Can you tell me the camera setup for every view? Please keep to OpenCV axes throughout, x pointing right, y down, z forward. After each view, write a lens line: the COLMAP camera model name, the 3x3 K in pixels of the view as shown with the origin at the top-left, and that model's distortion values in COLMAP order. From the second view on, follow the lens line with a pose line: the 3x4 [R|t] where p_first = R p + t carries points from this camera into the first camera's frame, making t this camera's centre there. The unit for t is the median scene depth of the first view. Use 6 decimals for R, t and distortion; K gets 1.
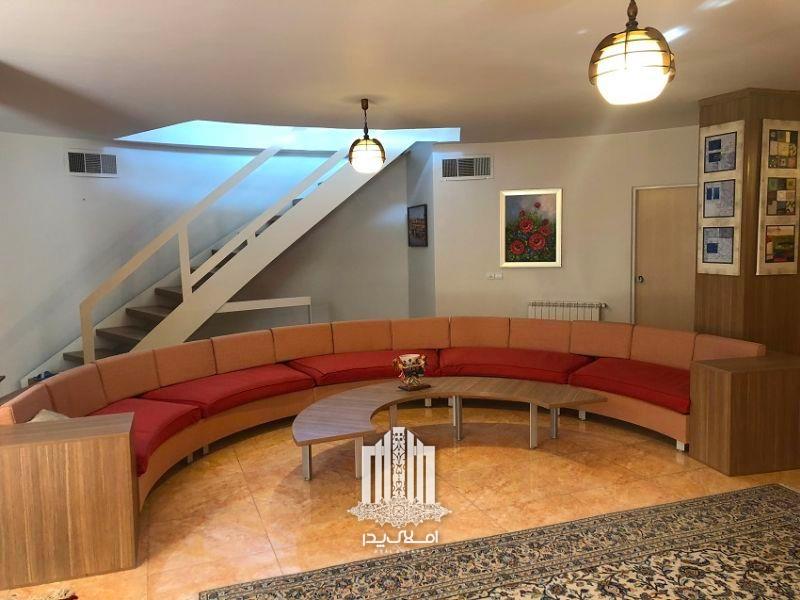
lens RADIAL K [[659.9, 0, 397.3], [0, 659.9, 287.2], [0, 0, 1]] dist [0.045520, -0.051734]
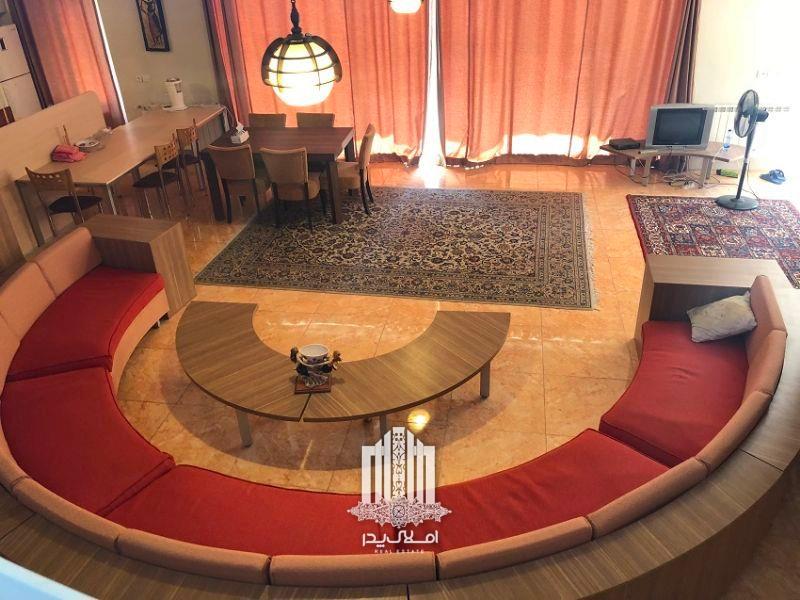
lens RADIAL K [[659.9, 0, 399.4], [0, 659.9, 300.8], [0, 0, 1]] dist [0.045520, -0.051734]
pose [[-0.868983, -0.205415, 0.450192, -0.371978], [0.088965, 0.830093, 0.550482, -0.328583], [-0.486778, 0.518412, -0.703062, 1.421710]]
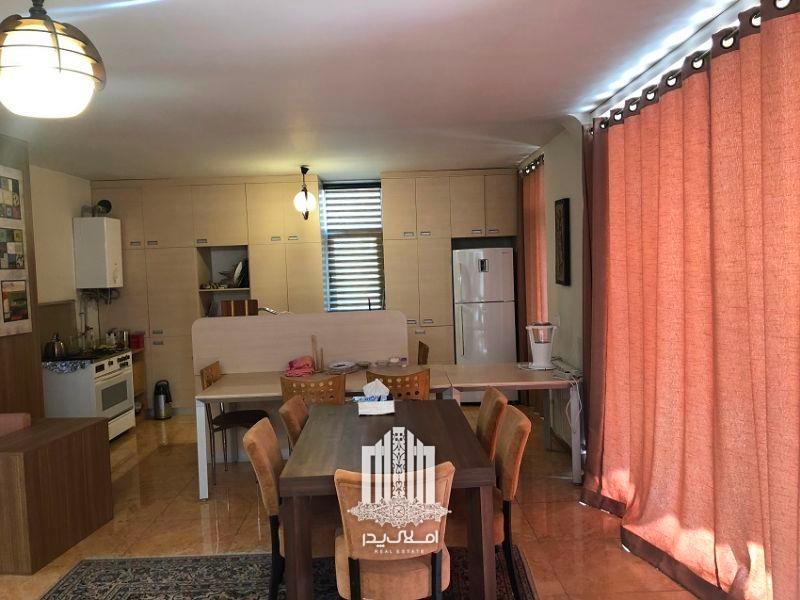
lens RADIAL K [[659.9, 0, 408.1], [0, 659.9, 300.6], [0, 0, 1]] dist [0.045520, -0.051734]
pose [[0.339072, -0.044371, 0.939714, -0.100681], [0.102089, 0.994724, 0.010132, -0.019261], [-0.935205, 0.092499, 0.341812, 0.184033]]
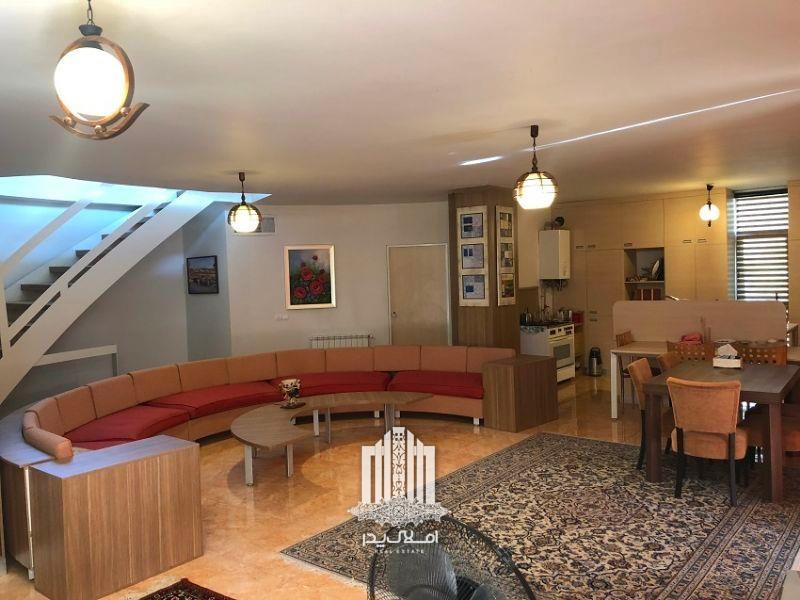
lens RADIAL K [[659.9, 0, 400.3], [0, 659.9, 286.1], [0, 0, 1]] dist [0.045520, -0.051734]
pose [[0.847188, -0.017989, 0.530988, -0.453602], [0.056455, 0.996816, -0.056304, 0.009218], [-0.528285, 0.077677, 0.845506, -0.167613]]
